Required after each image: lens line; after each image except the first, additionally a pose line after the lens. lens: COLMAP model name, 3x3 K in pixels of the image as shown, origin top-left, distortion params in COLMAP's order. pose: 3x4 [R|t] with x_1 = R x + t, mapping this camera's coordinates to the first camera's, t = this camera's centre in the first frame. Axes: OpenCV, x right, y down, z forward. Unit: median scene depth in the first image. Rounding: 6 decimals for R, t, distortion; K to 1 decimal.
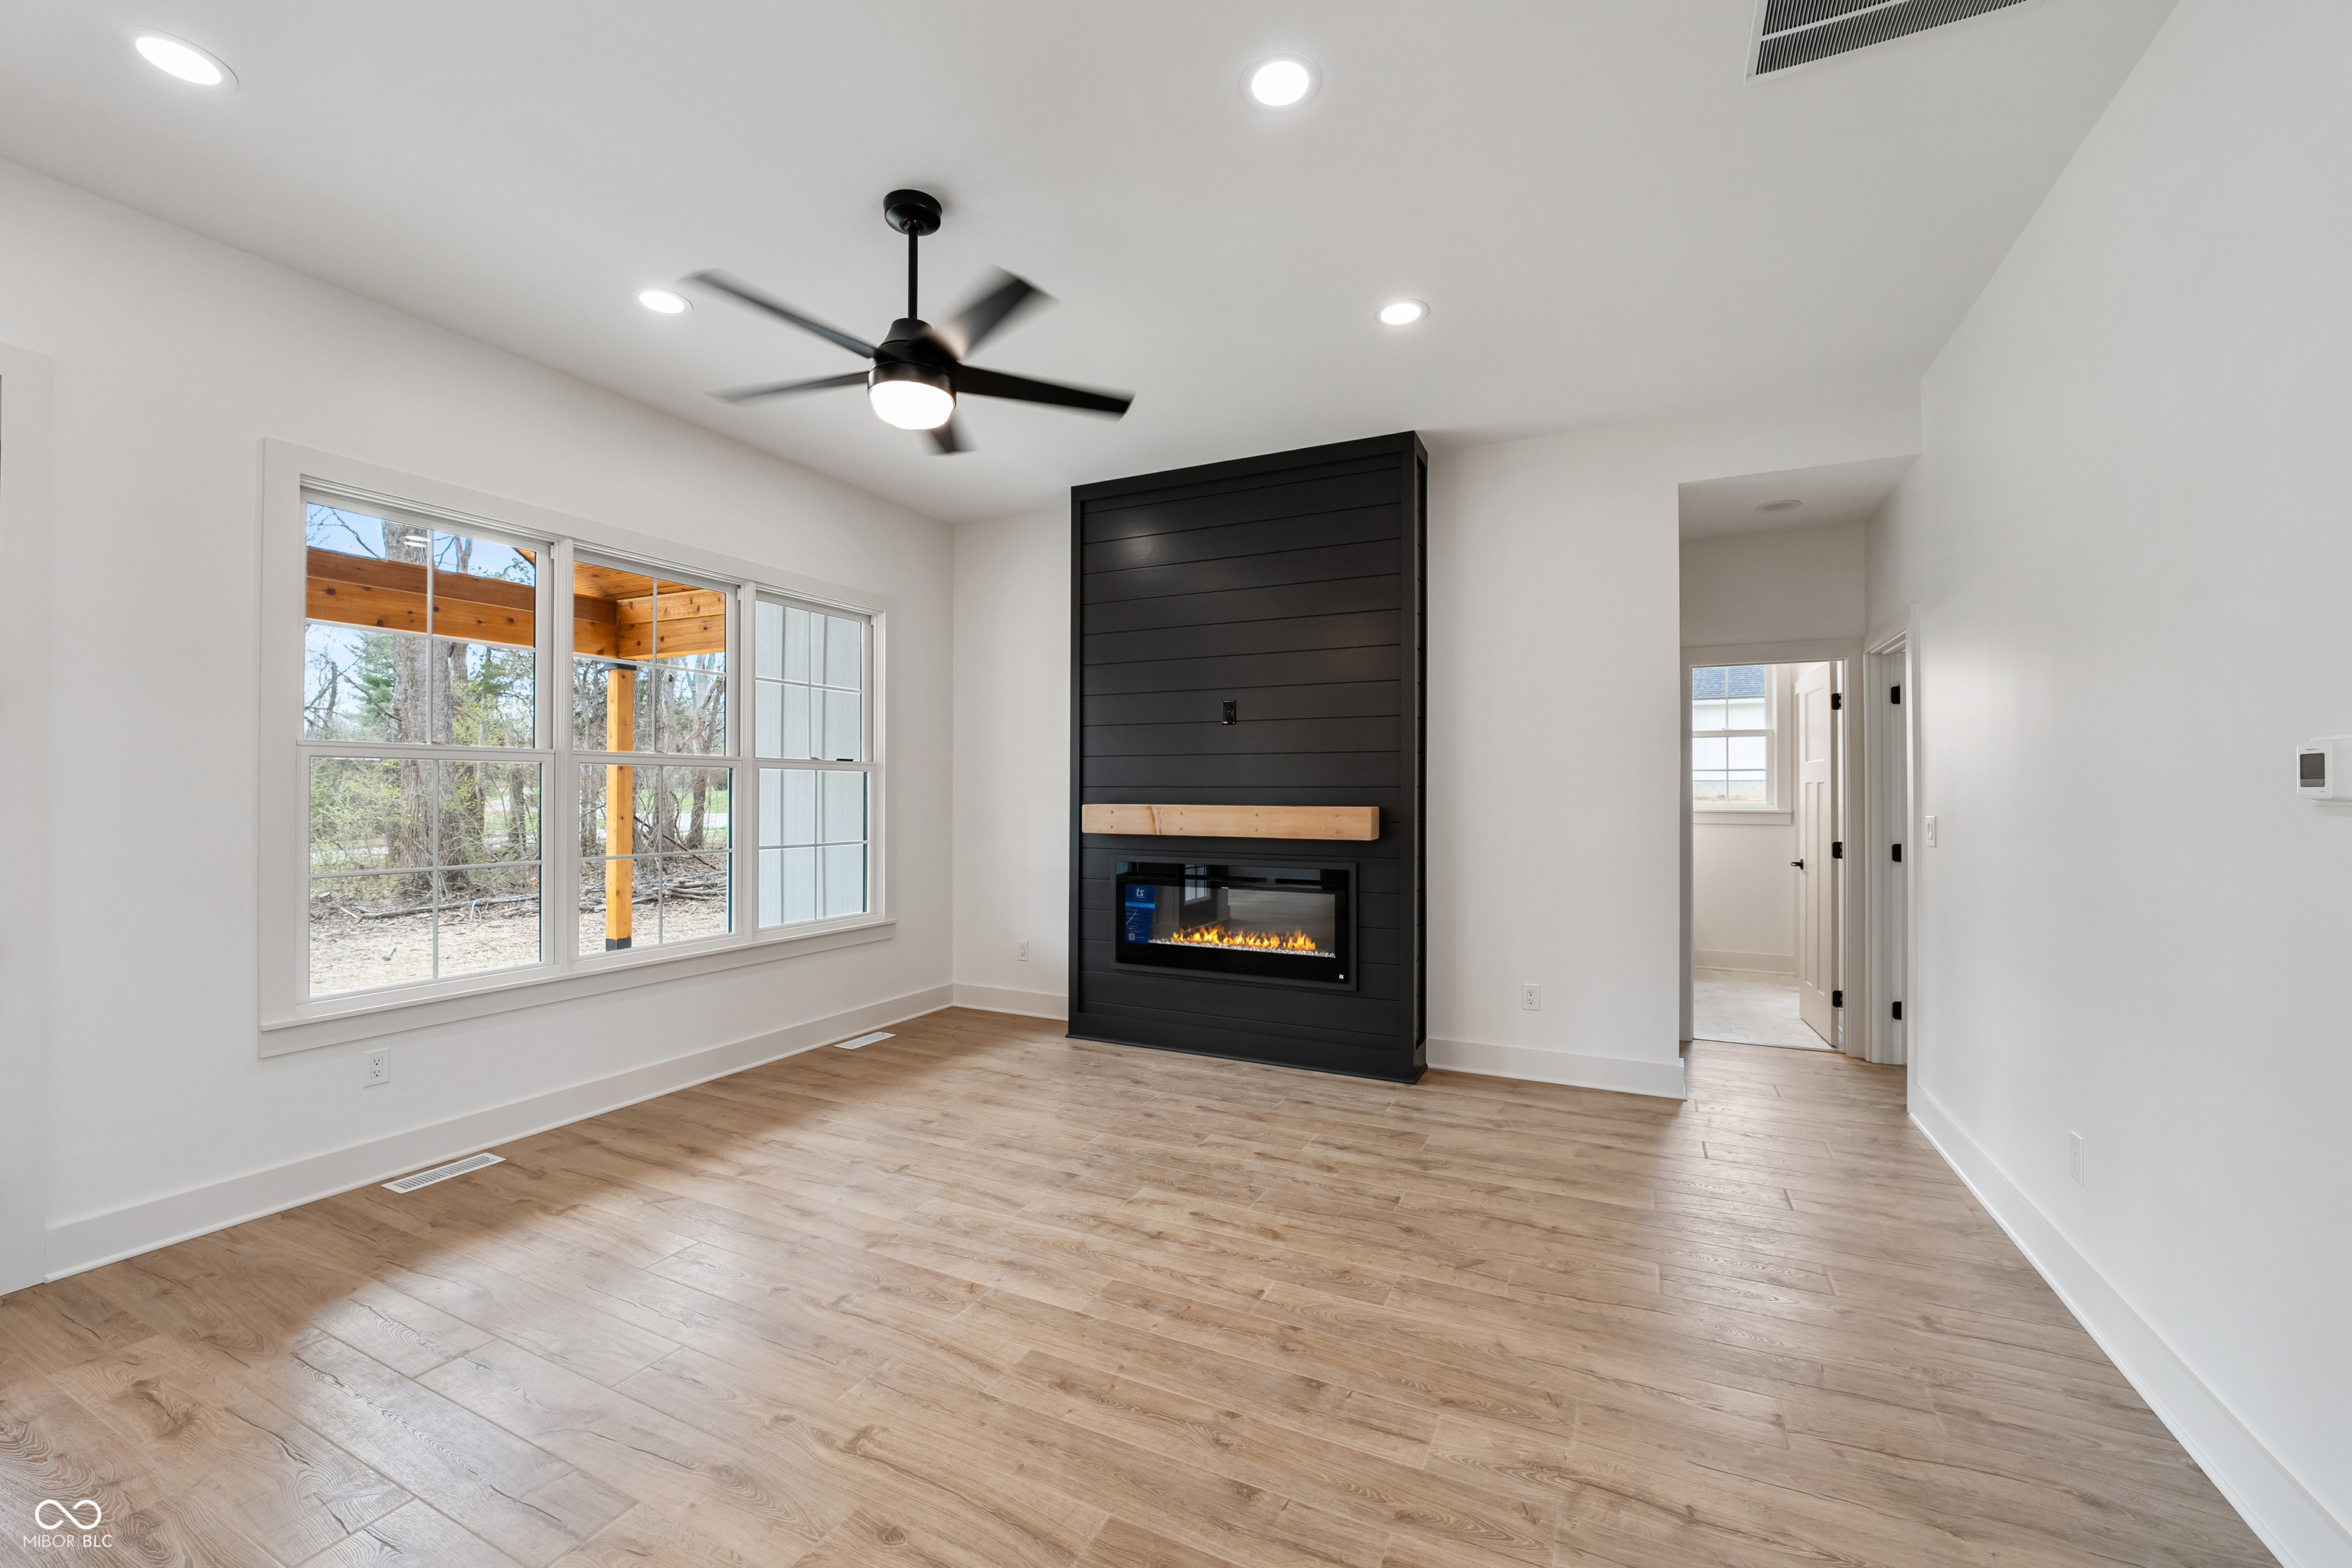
lens RADIAL K [[948.7, 0, 1176.0], [0, 948.7, 784.0], [0, 0, 1]] dist [-0.013533, 0.000331]
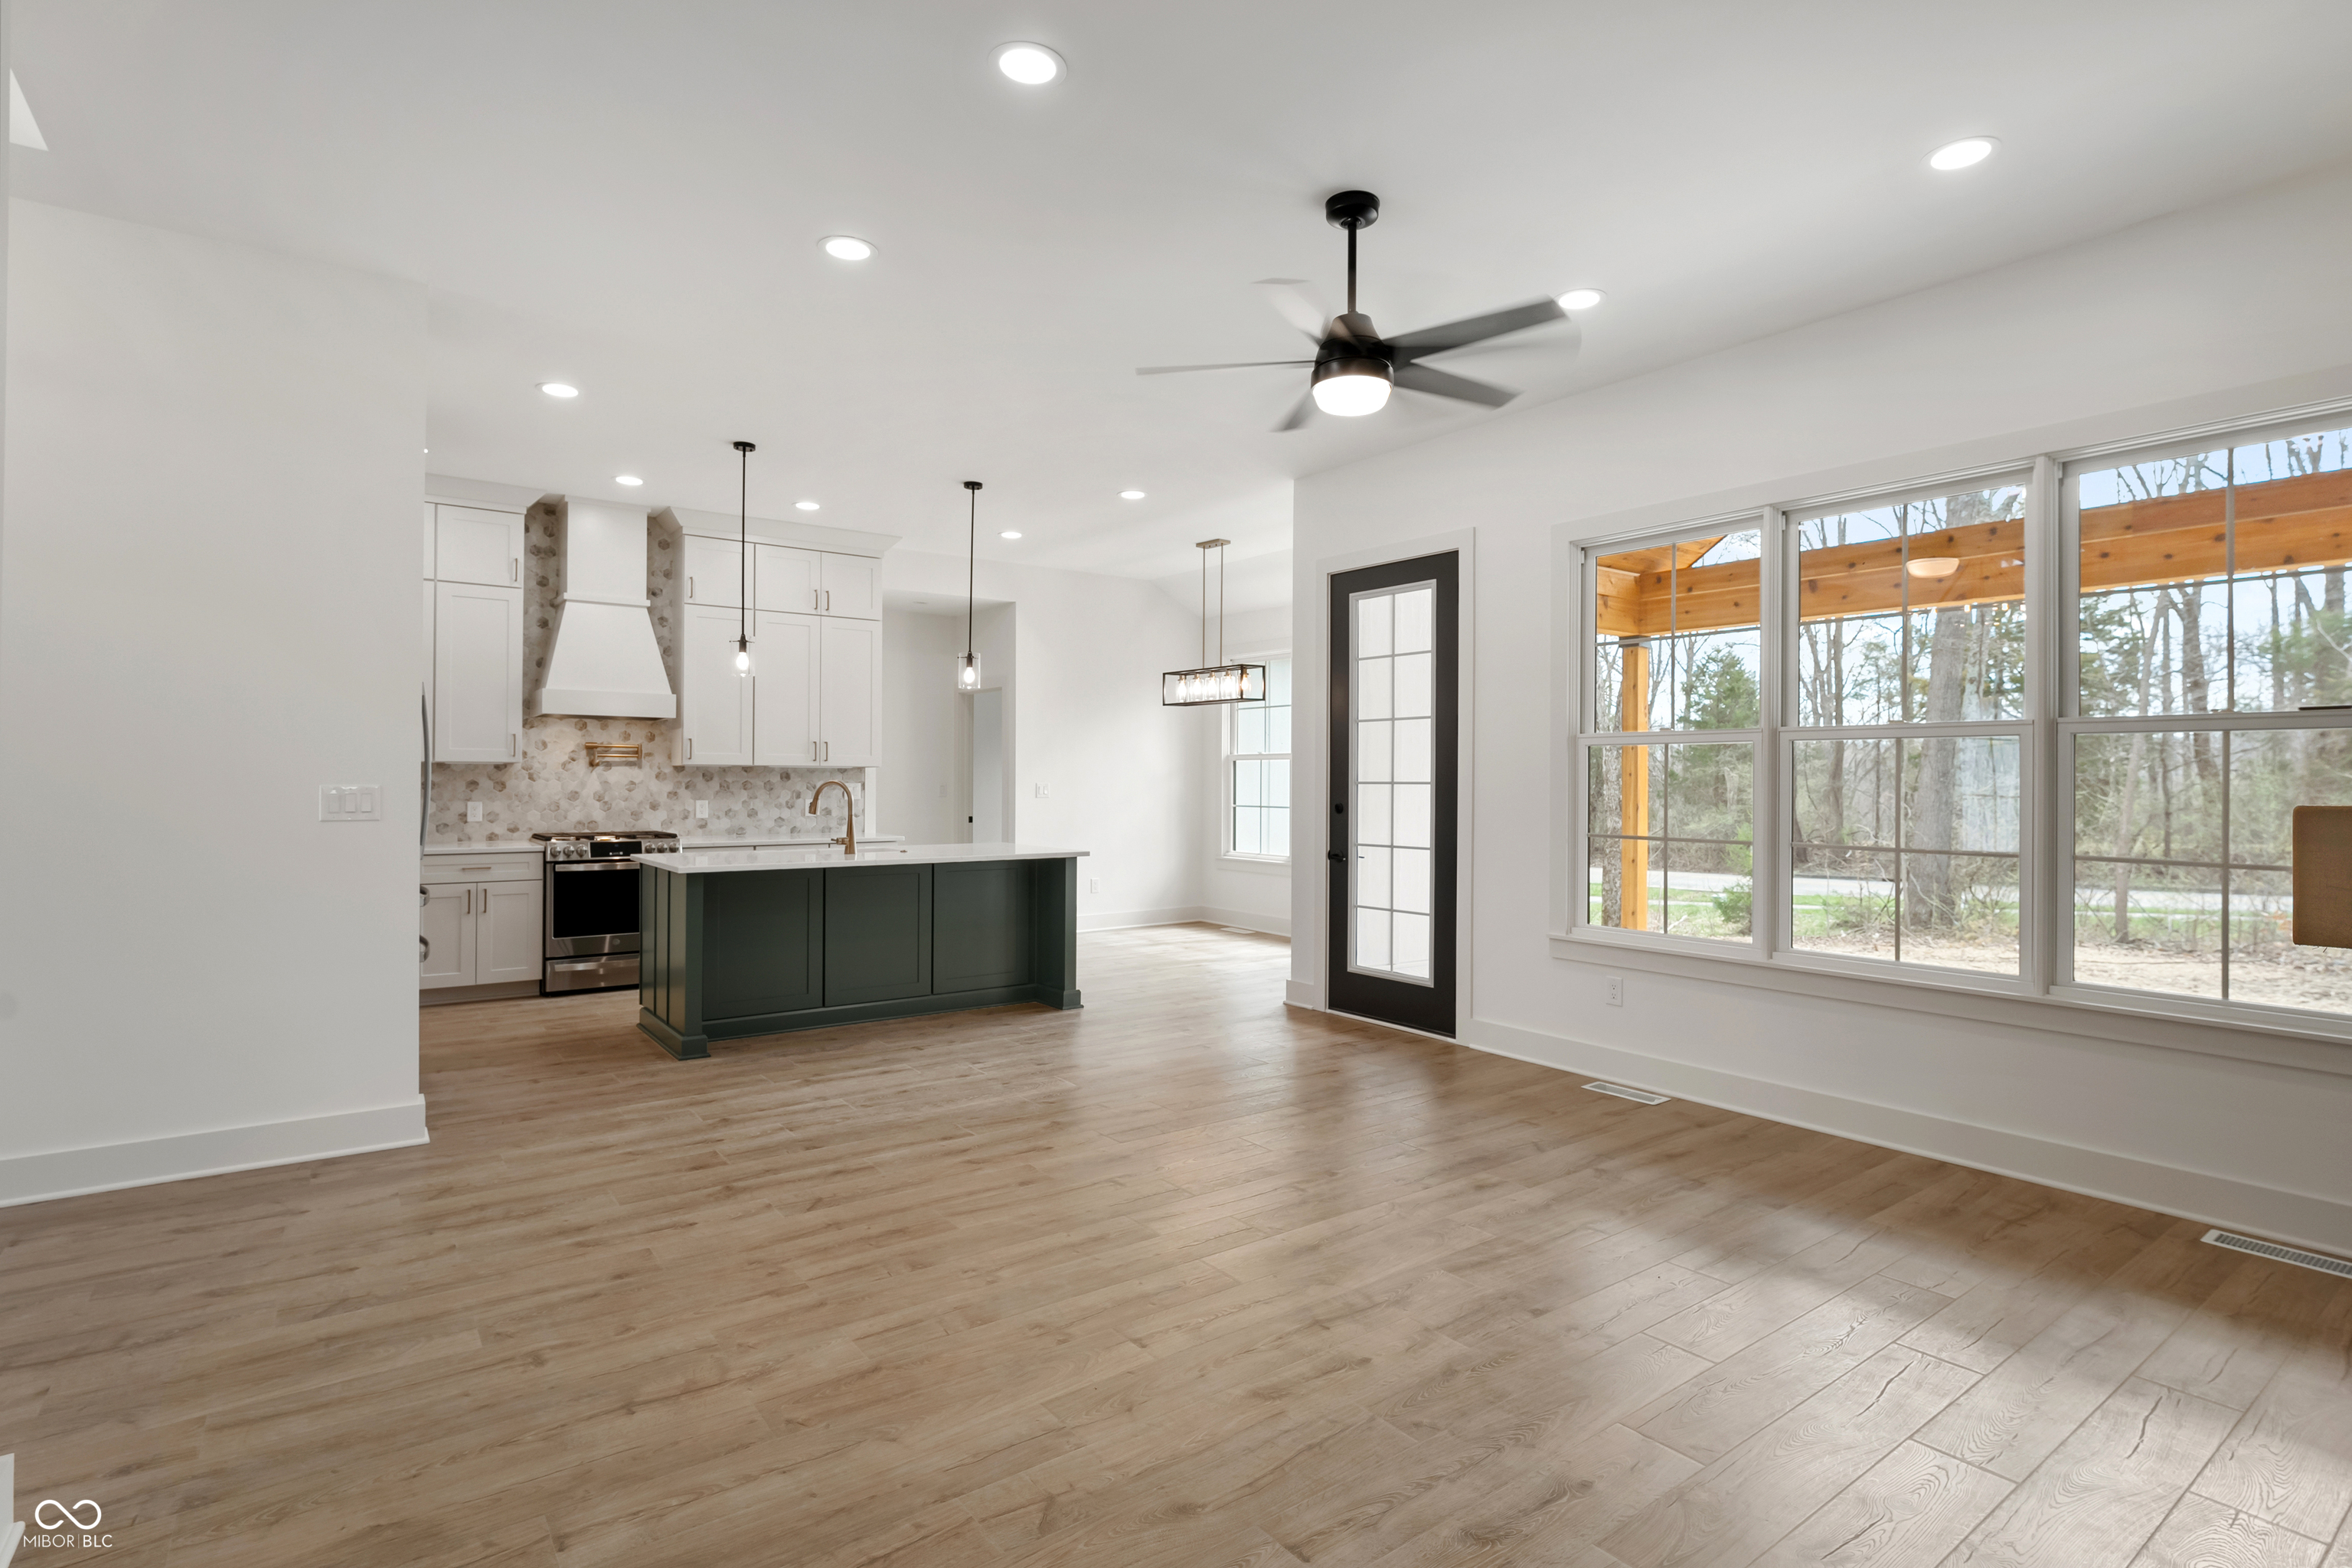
lens RADIAL K [[1151.5, 0, 1174.6], [0, 1151.5, 774.2], [0, 0, 1]] dist [-0.004400, -0.000650]
pose [[-0.459348, -0.008350, -0.888217, 0.699965], [0.000832, 0.999951, -0.009830, 0.022892], [0.888256, -0.005254, -0.459319, 1.051175]]
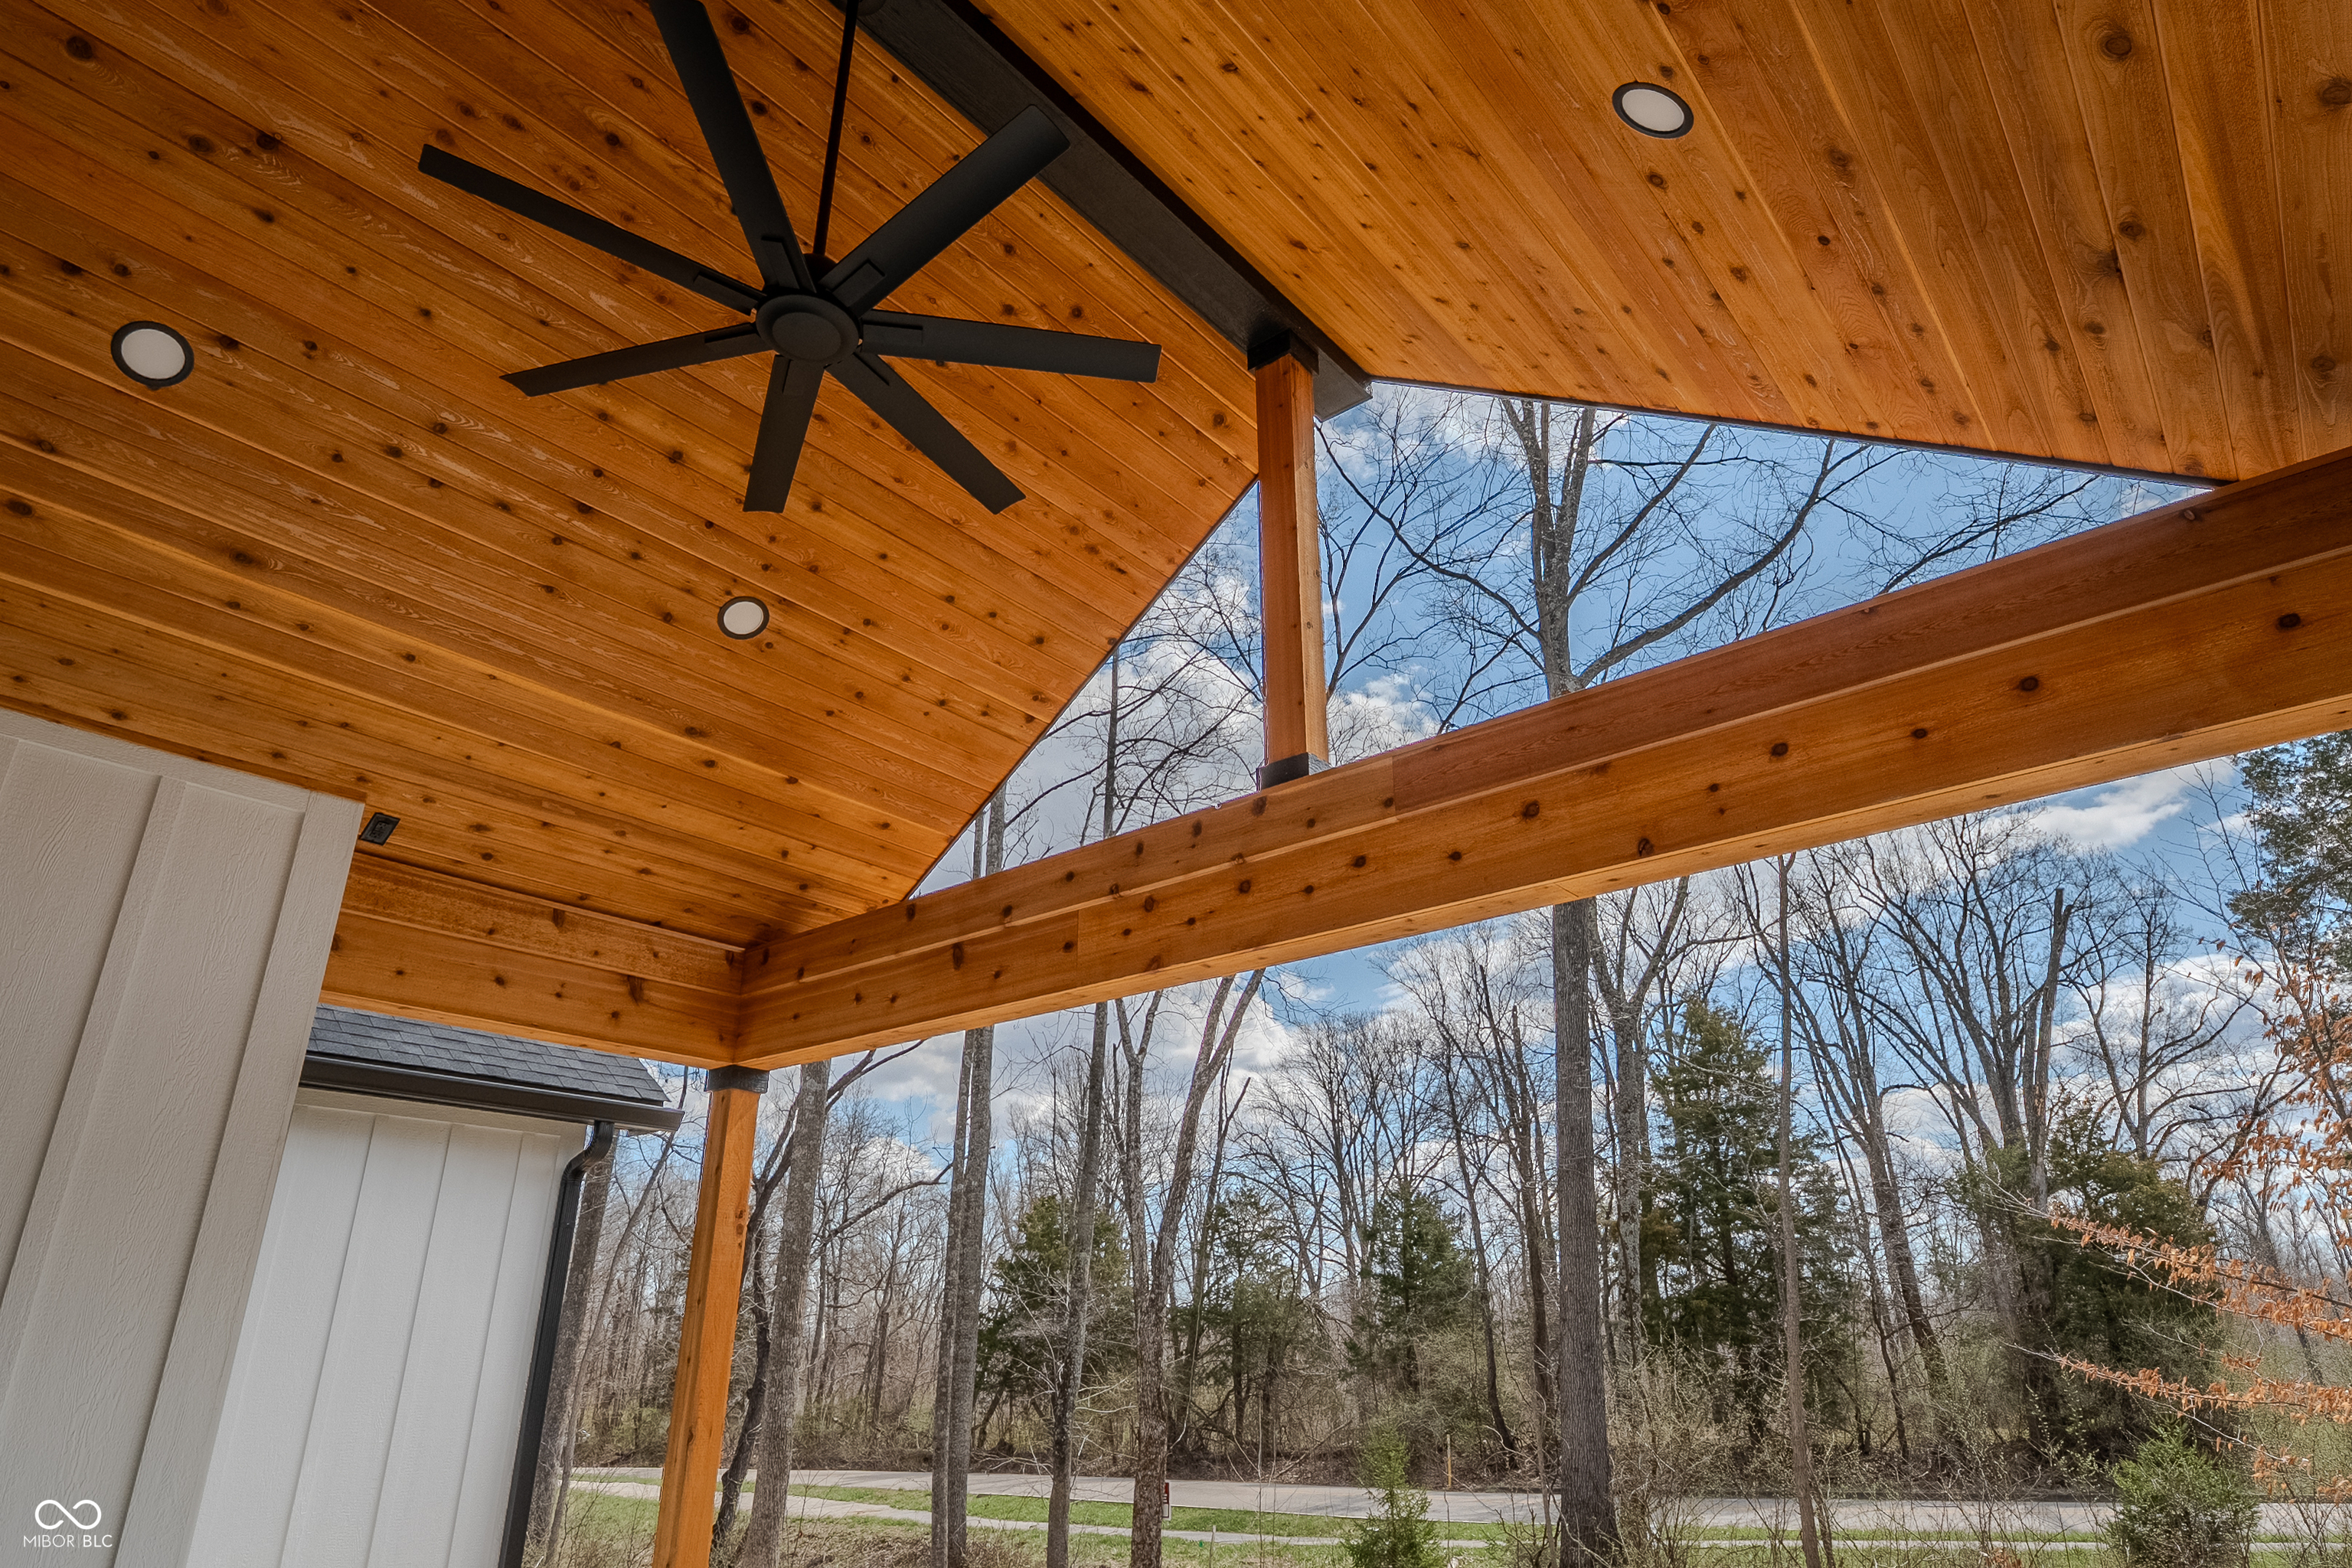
lens RADIAL K [[1362.4, 0, 1176.0], [0, 1362.4, 784.0], [0, 0, 1]] dist [-0.019334, 0.000523]
pose [[-0.234029, -0.378451, -0.895547, -0.601542], [0.007713, 0.920376, -0.390959, 0.000631], [0.972199, -0.098403, -0.212476, 1.602546]]
